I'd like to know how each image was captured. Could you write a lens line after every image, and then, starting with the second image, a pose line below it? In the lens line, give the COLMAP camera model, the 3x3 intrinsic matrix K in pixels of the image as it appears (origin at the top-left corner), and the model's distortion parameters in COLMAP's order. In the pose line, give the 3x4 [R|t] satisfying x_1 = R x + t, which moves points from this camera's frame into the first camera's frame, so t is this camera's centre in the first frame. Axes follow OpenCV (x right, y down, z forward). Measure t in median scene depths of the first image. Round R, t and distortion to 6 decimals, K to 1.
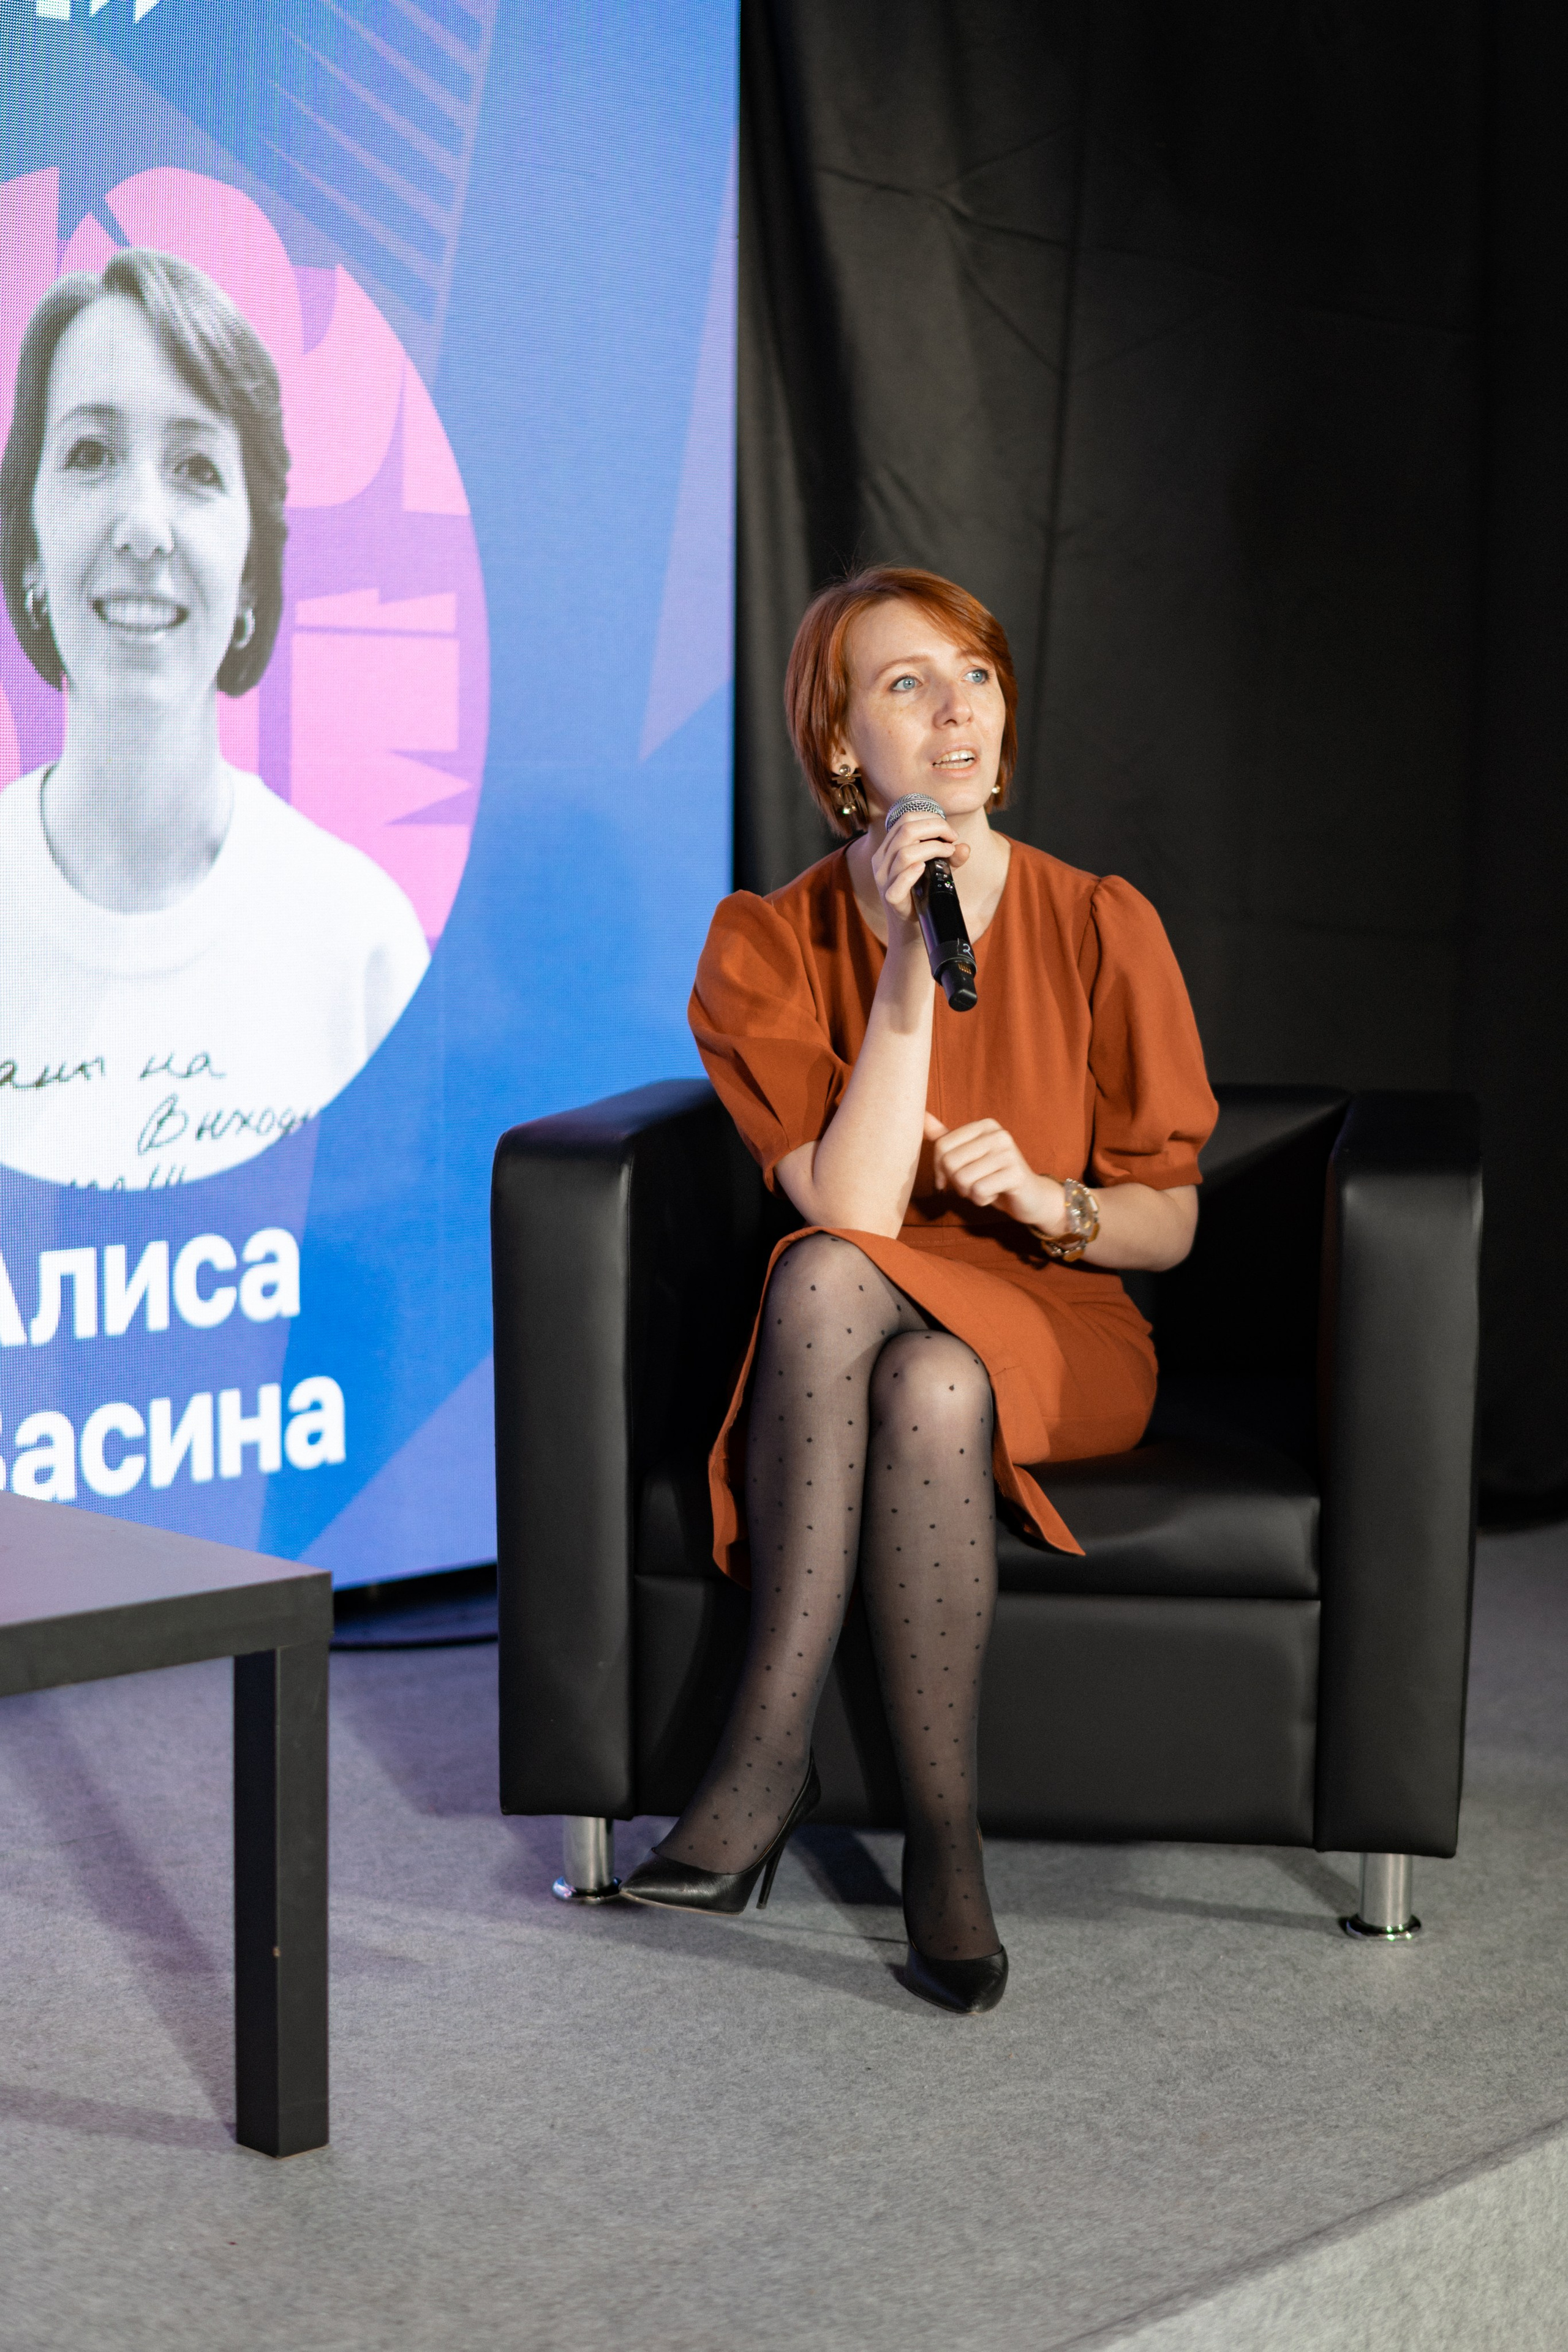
lens RADIAL K [[3817.5, 0, 769.7], [0, 3817.5, 1174.6], [0, 0, 1]] dist [-0.283206, 0.000000]
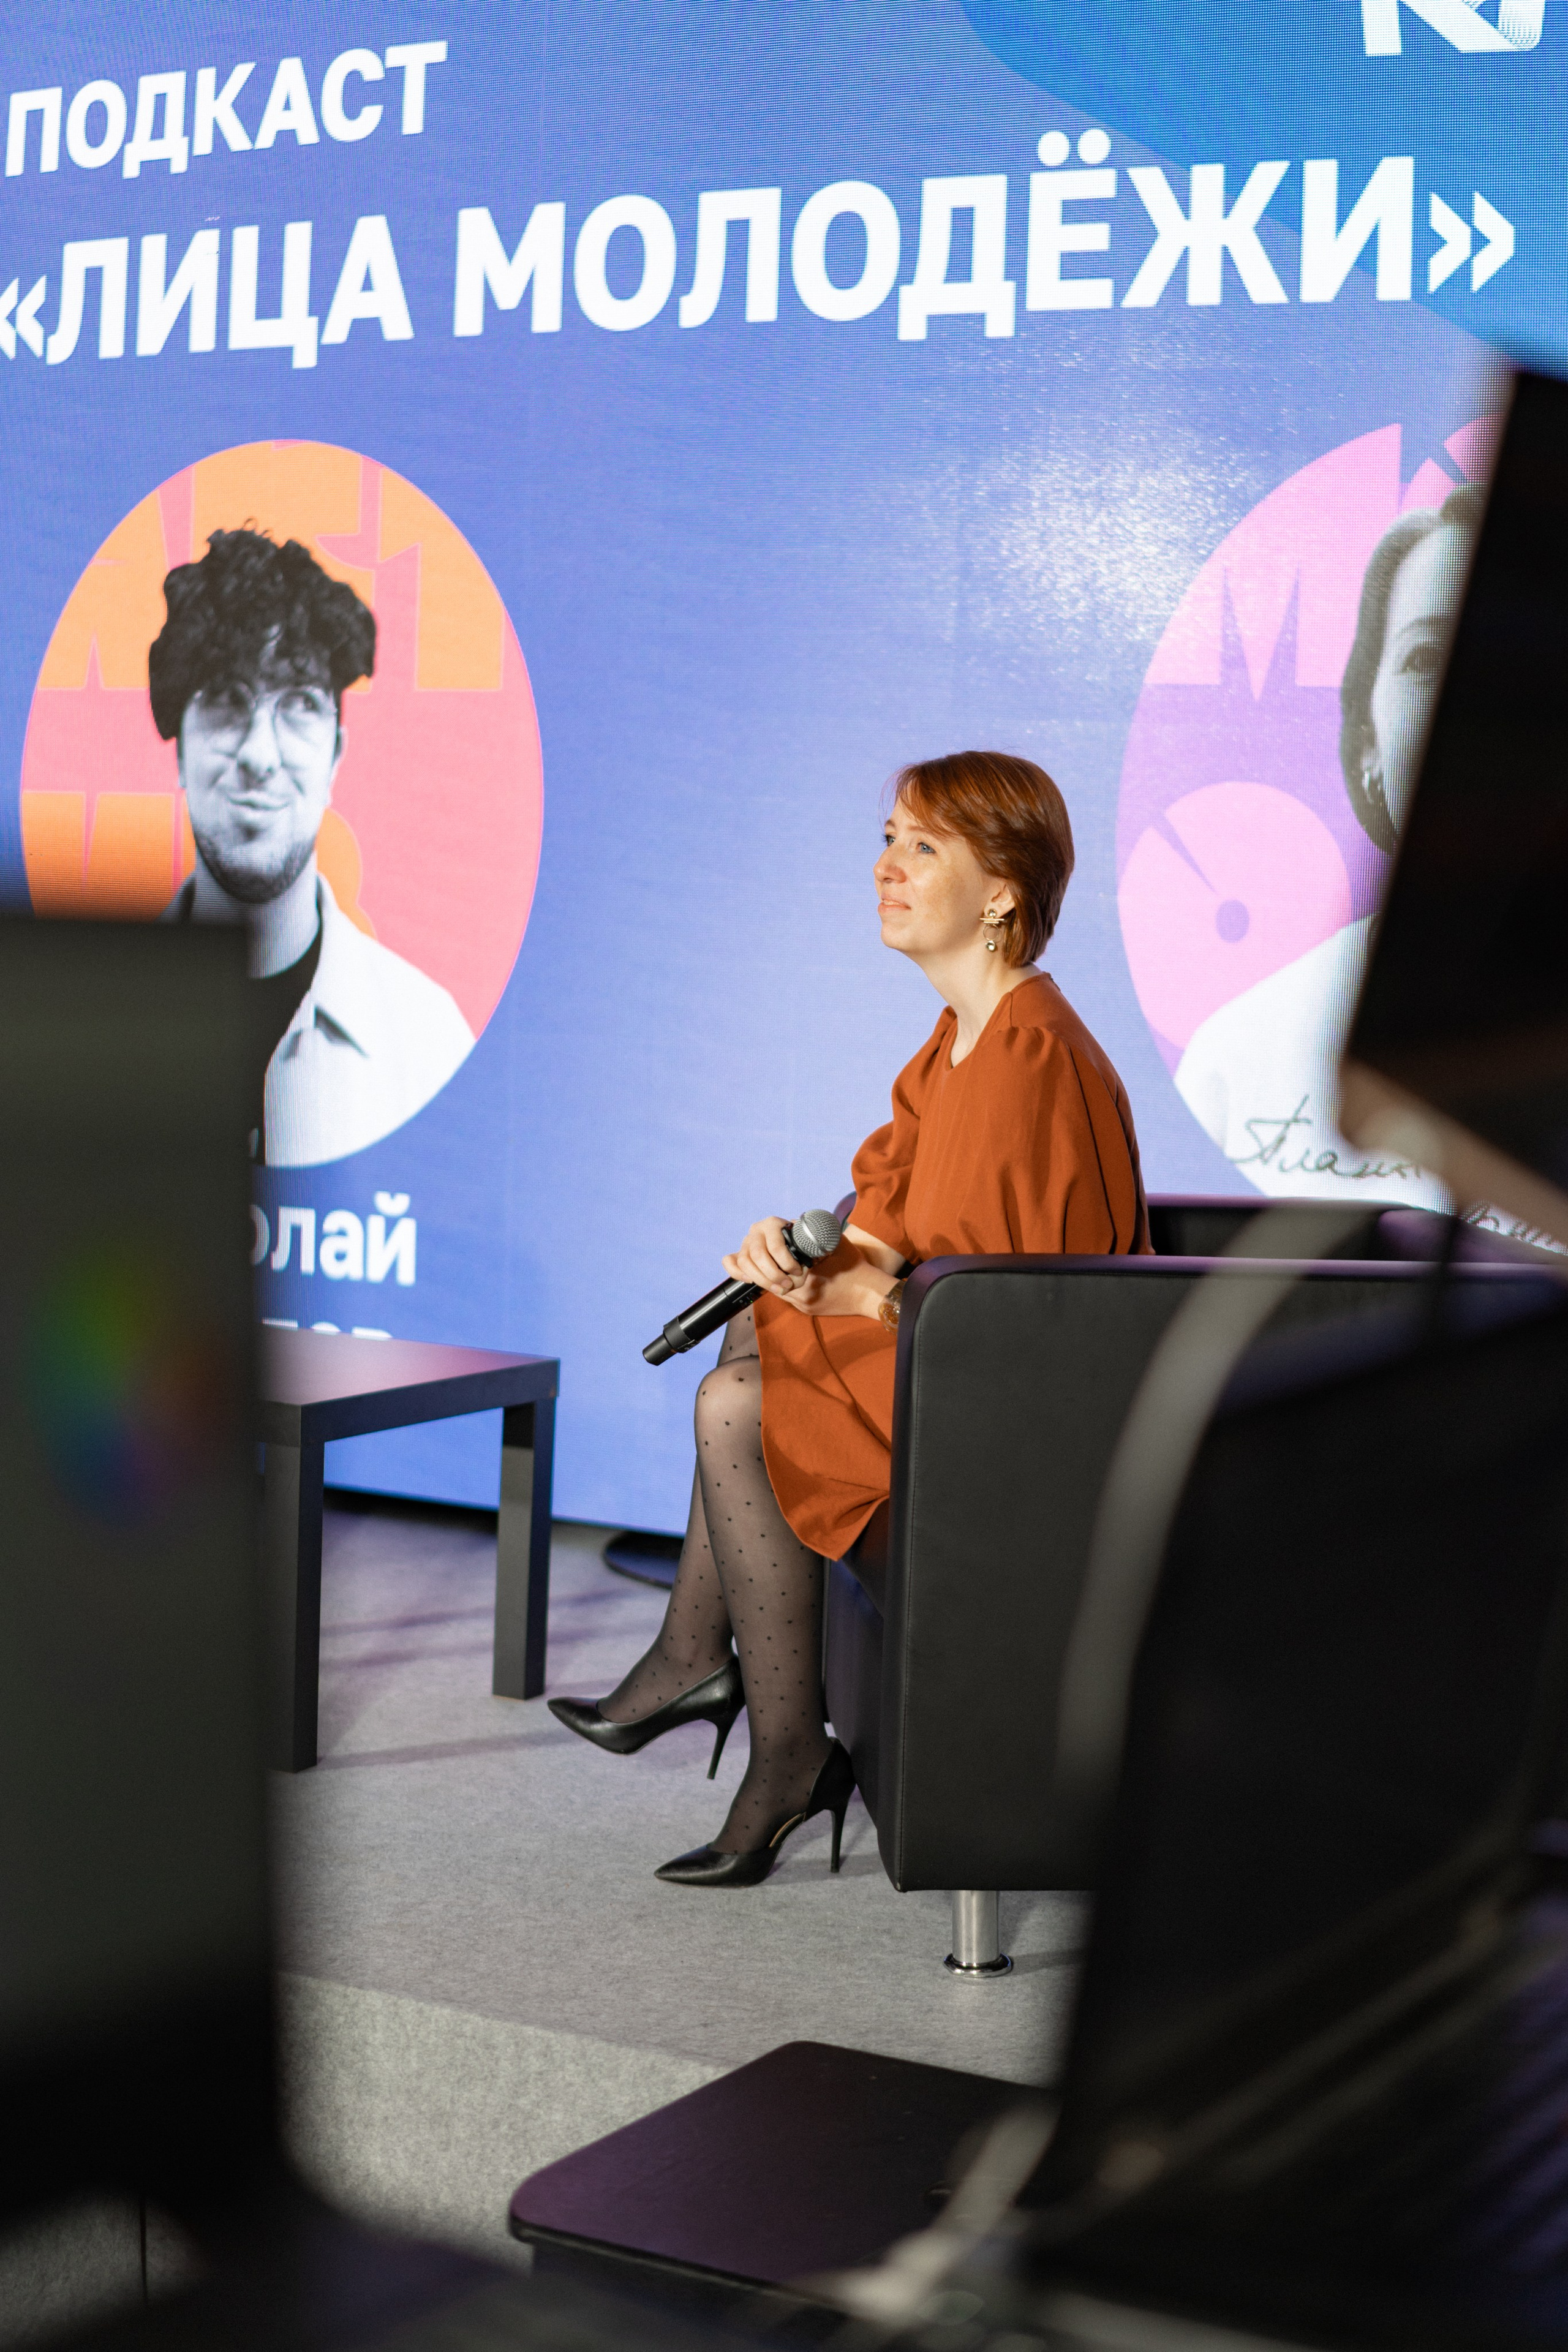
lens RADIAL K [[3817.5, 0, 733.6], [0, 3817.5, 1232.5], [0, 0, 1]] dist [-0.283206, 0.000000]
pose [[0.261250, 0.099533, -0.960126, 0.949780], [-0.121861, 0.990112, 0.069484, -0.066560], [0.957548, 0.098849, 0.270796, 0.478085]]
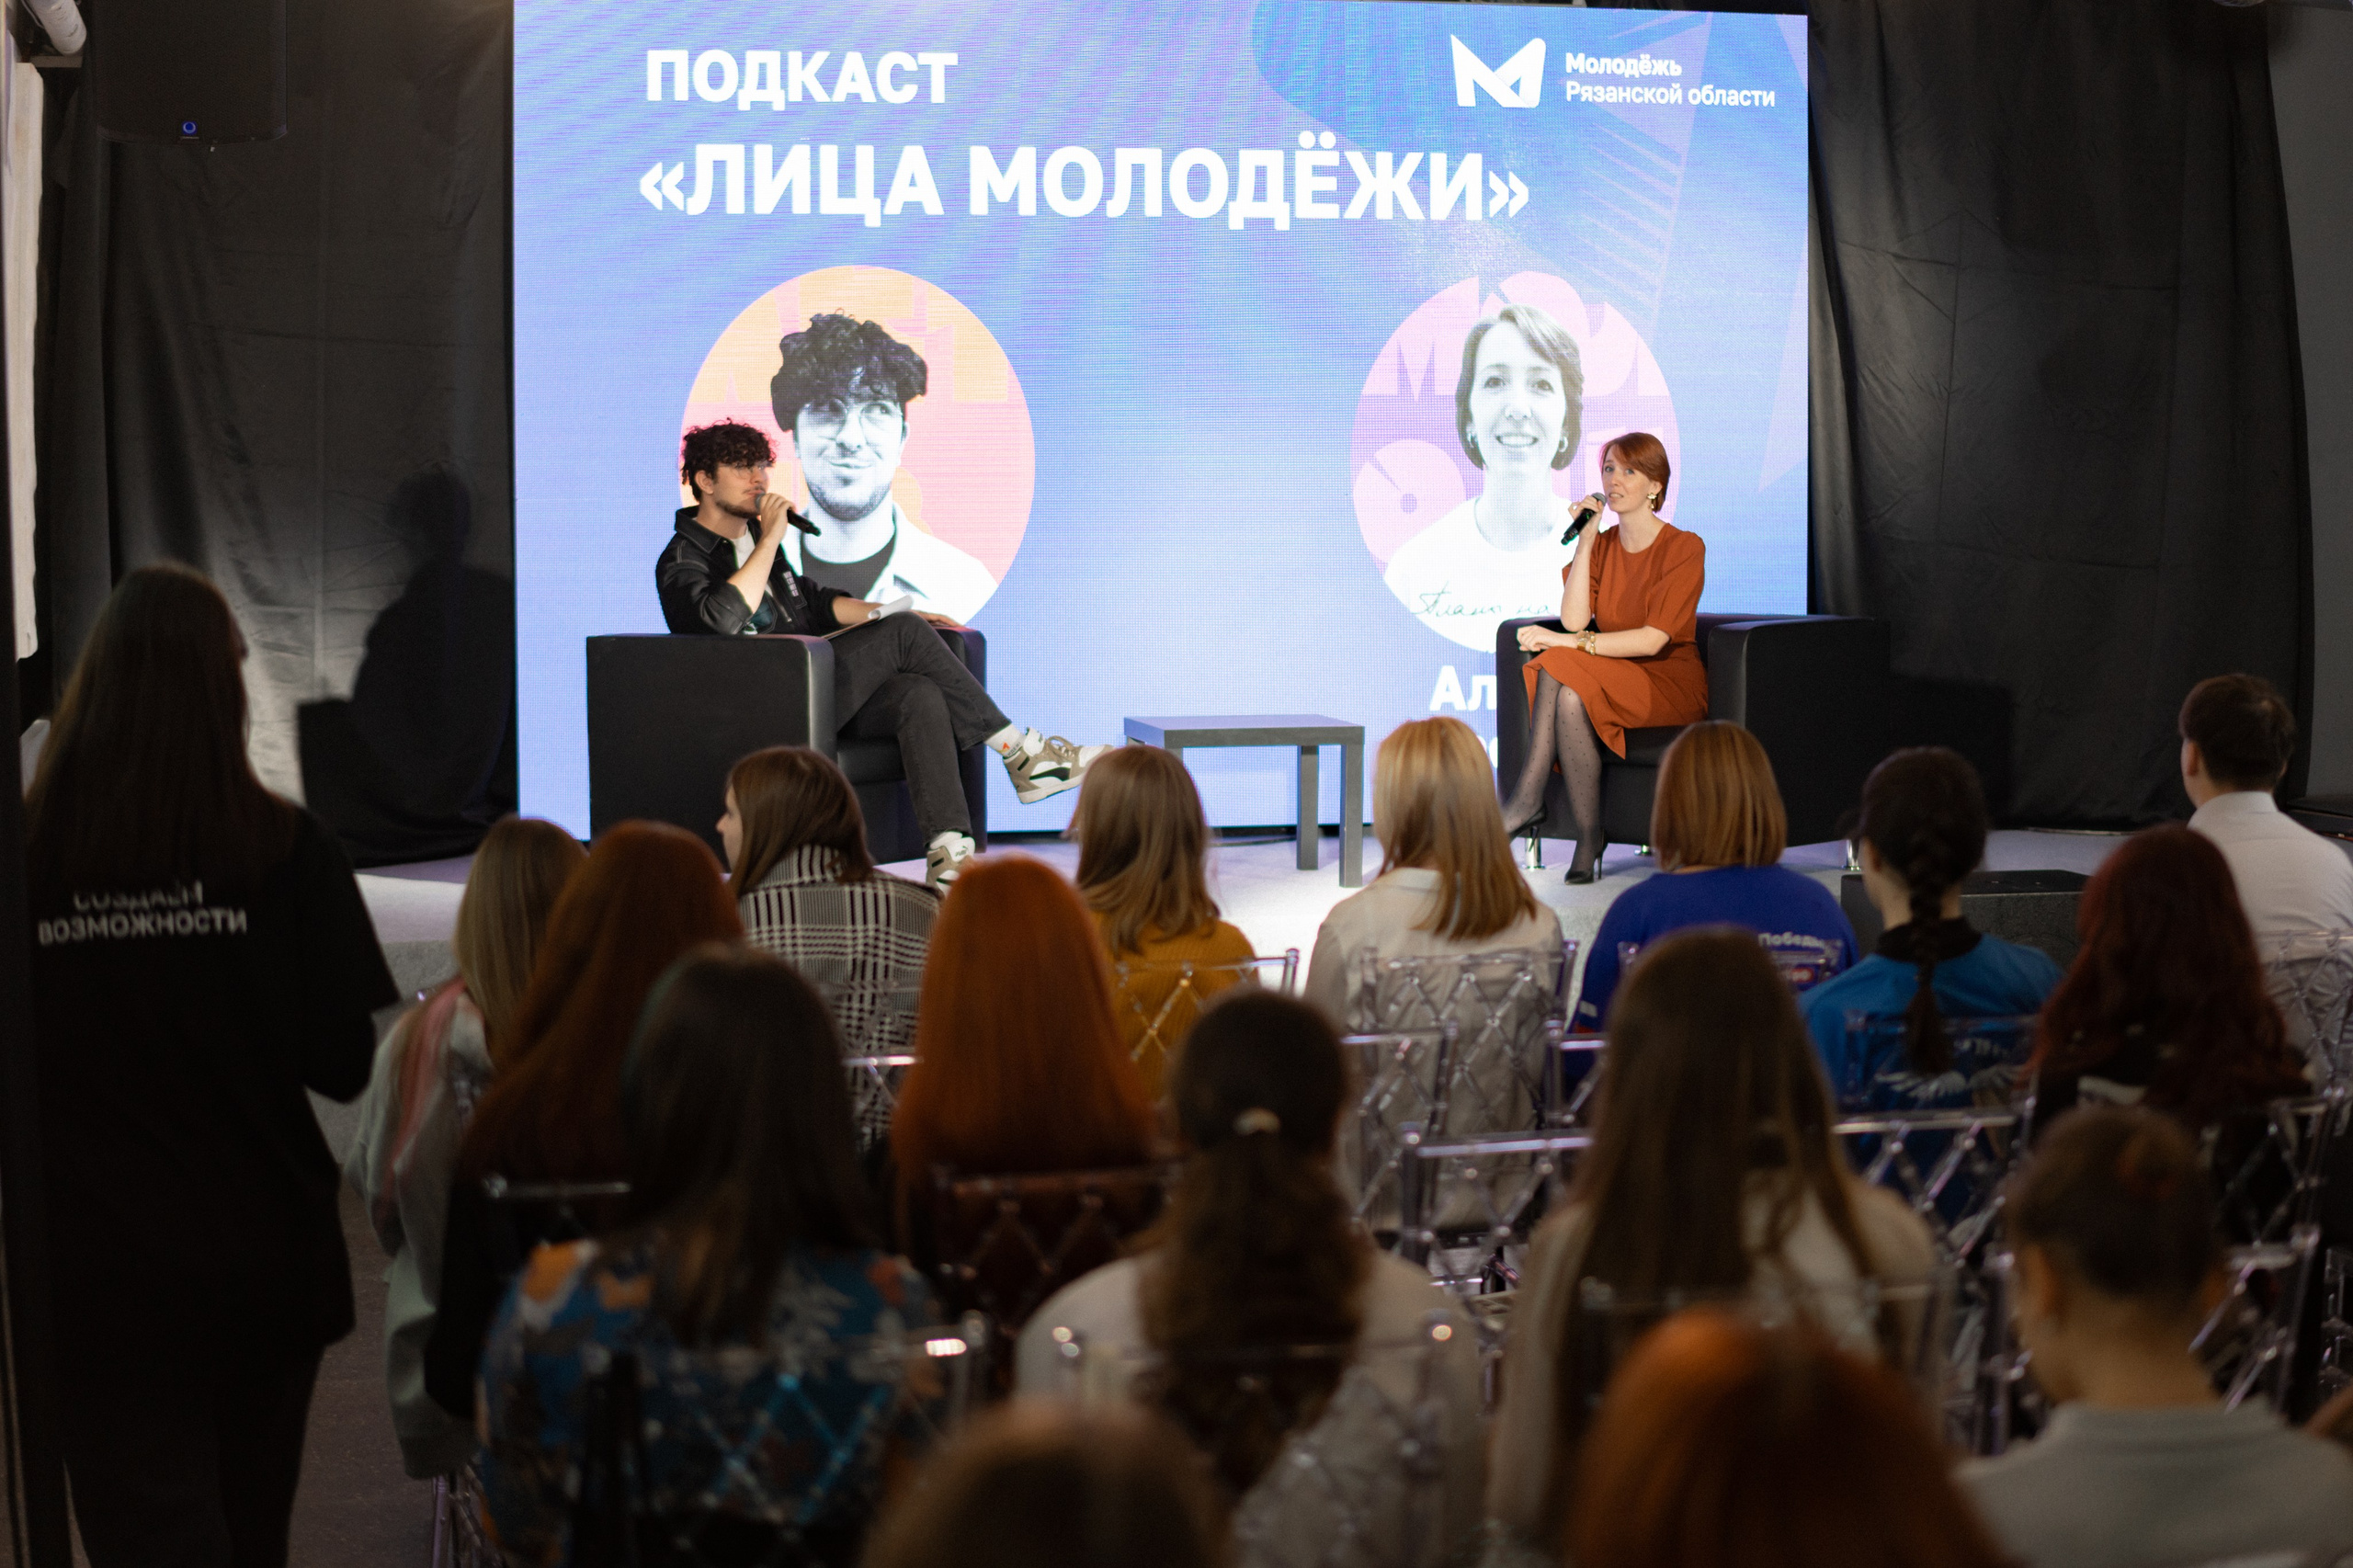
lens RADIAL K [[3819.0, 0, 1149.0], [0, 3819.0, 739.7], [0, 0, 1]] dist [-0.283206, 0.000000]
pose [[0.839179, 0.027980, -0.543135, 1.118924], [-0.040913, 0.999094, -0.011743, 0.109789], [0.542314, 0.032076, 0.839563, -1.450001]]
